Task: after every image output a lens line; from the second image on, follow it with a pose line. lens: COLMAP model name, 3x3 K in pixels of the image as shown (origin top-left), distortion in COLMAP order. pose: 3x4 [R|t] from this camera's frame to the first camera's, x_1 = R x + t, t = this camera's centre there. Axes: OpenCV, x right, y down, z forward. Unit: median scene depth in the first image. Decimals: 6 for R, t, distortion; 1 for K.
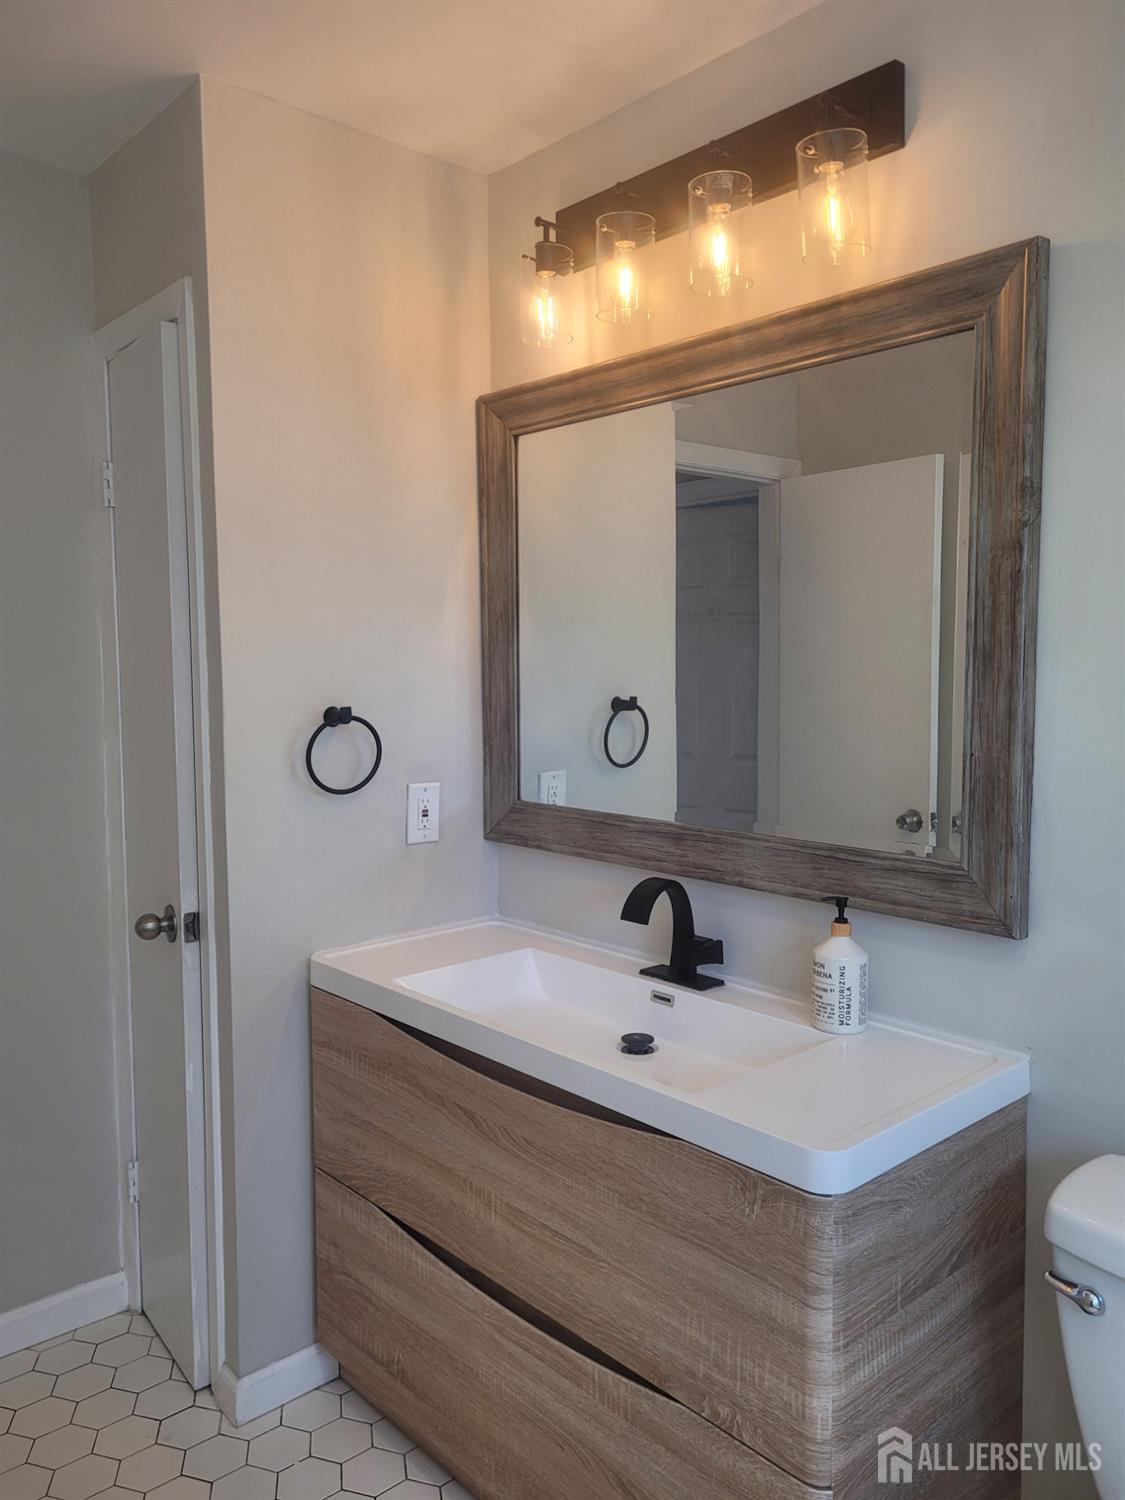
lens RADIAL K [[1127.2, 0, 567.4], [0, 1127.2, 749.1], [0, 0, 1]] dist [-0.002009, -0.028803]
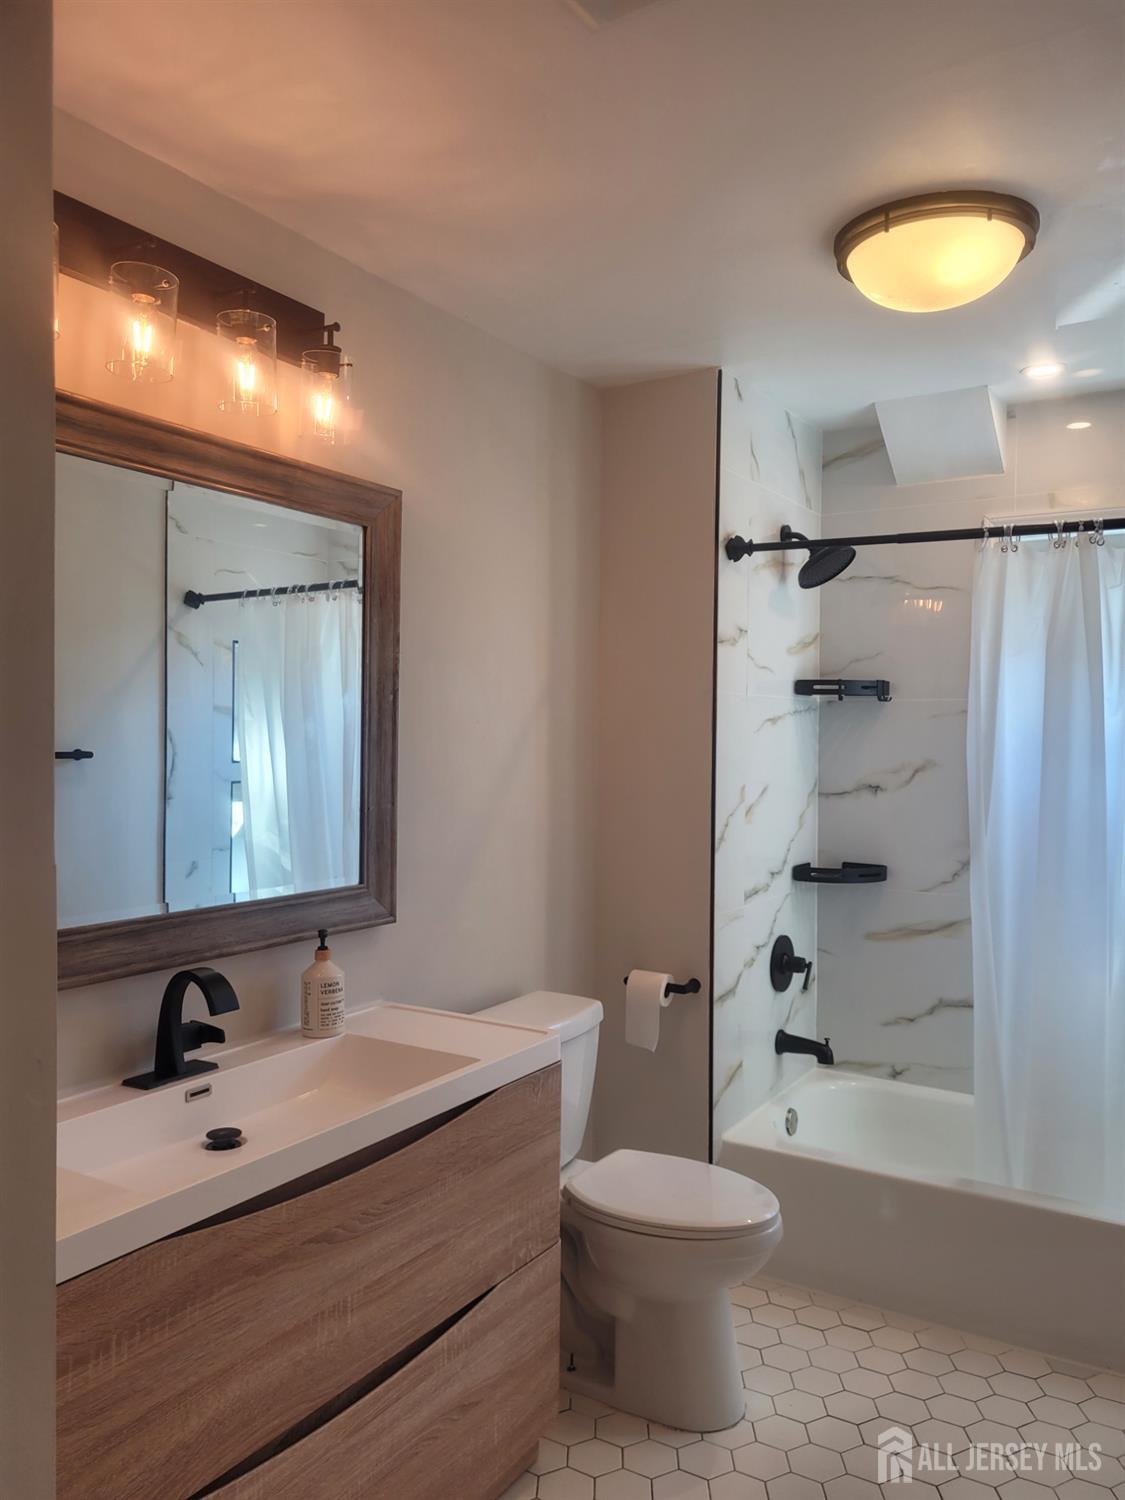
lens RADIAL K [[1127.2, 0, 615.4], [0, 1127.2, 727.9], [0, 0, 1]] dist [-0.002009, -0.028803]
pose [[-0.314783, 0.005620, 0.949147, -1.079951], [0.058149, 0.998218, 0.013374, -0.096202], [-0.947381, 0.059402, -0.314549, 1.073547]]
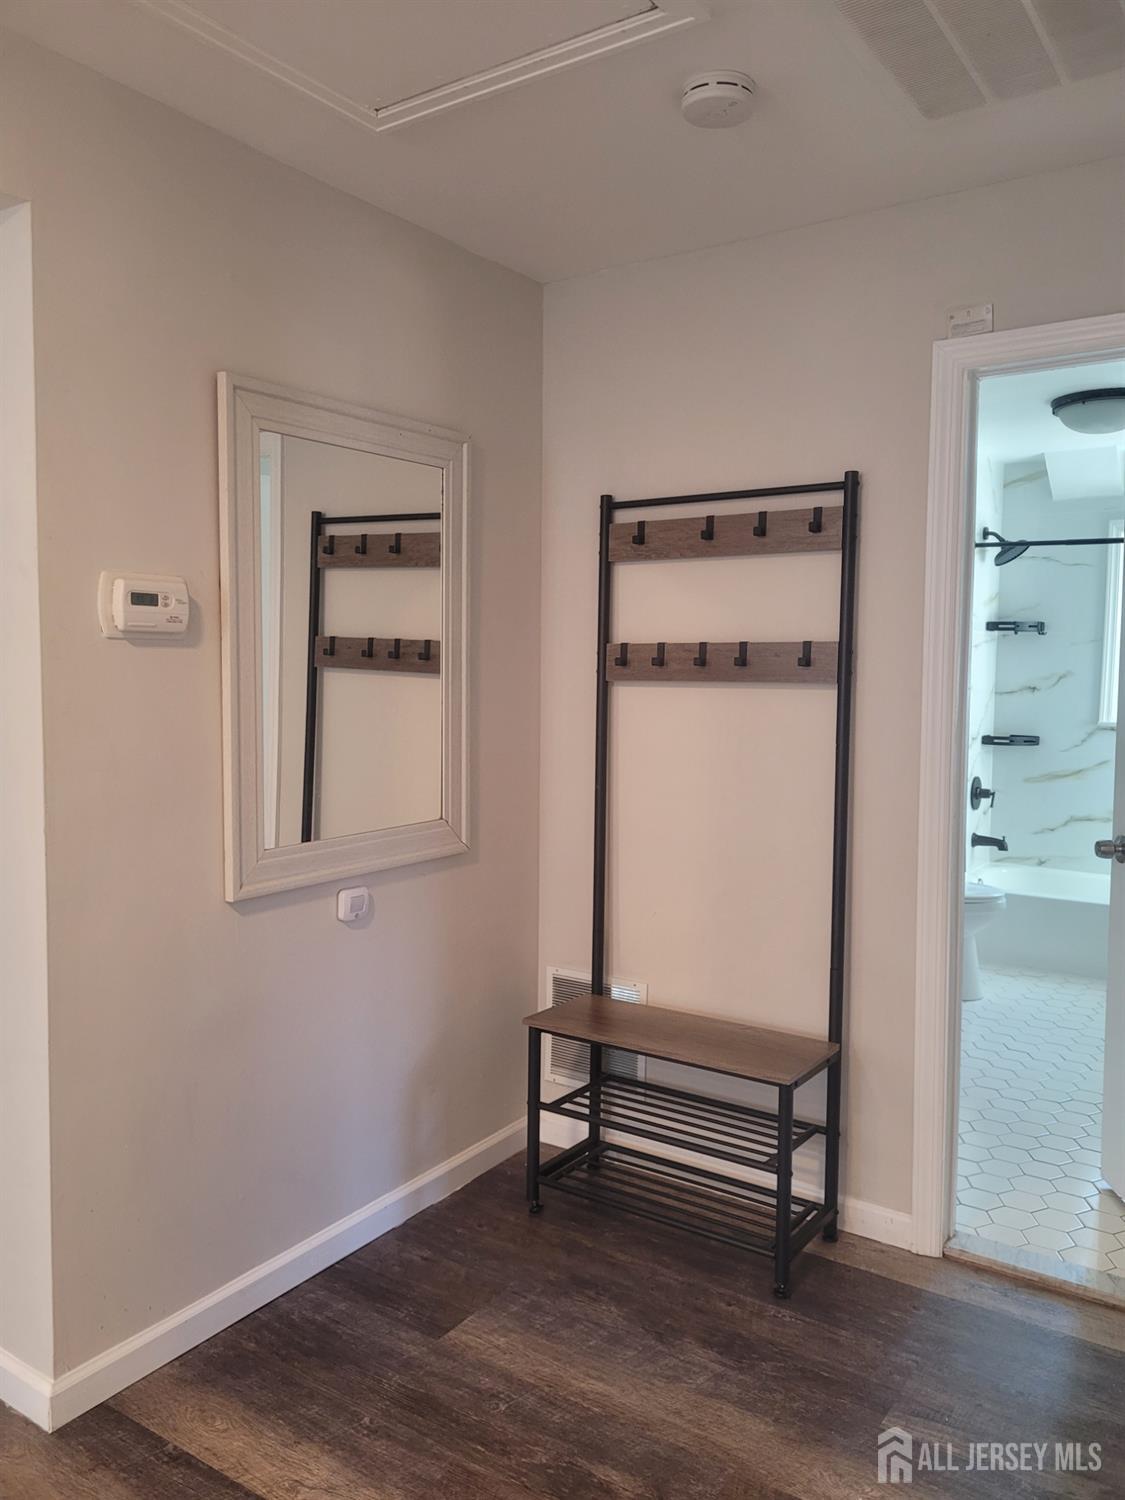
lens RADIAL K [[1127.2, 0, 564.9], [0, 1127.2, 749.5], [0, 0, 1]] dist [-0.002009, -0.028803]
pose [[-0.235970, -0.074405, 0.968908, -2.198769], [0.058686, 0.994153, 0.090636, -0.135764], [-0.969987, 0.078249, -0.230224, 2.119178]]
